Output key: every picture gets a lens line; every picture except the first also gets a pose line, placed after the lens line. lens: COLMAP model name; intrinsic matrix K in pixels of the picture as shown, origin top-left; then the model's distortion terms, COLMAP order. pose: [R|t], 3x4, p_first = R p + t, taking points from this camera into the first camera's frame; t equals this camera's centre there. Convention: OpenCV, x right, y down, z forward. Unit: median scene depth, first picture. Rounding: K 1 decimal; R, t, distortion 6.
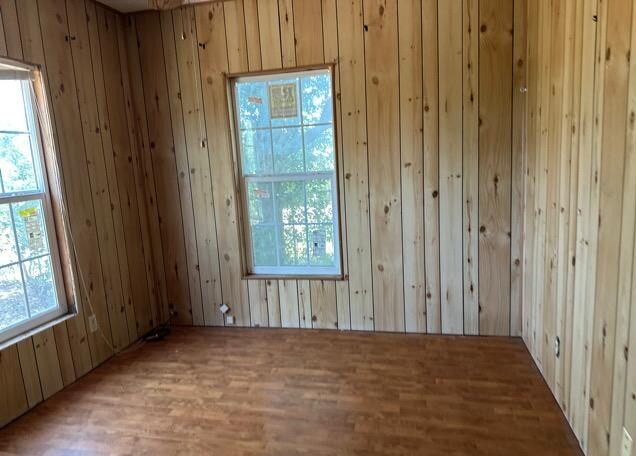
lens RADIAL K [[465.4, 0, 316.8], [0, 465.4, 236.4], [0, 0, 1]] dist [0.182627, -0.336692]
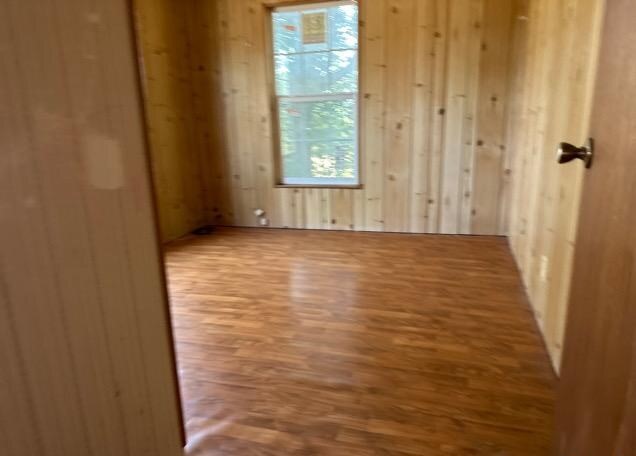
lens RADIAL K [[465.4, 0, 316.8], [0, 465.4, 236.4], [0, 0, 1]] dist [0.182627, -0.336692]
pose [[0.997124, 0.040416, -0.064104, 0.031834], [-0.034249, 0.994930, 0.094554, 0.111307], [0.067600, -0.092087, 0.993454, -0.200526]]
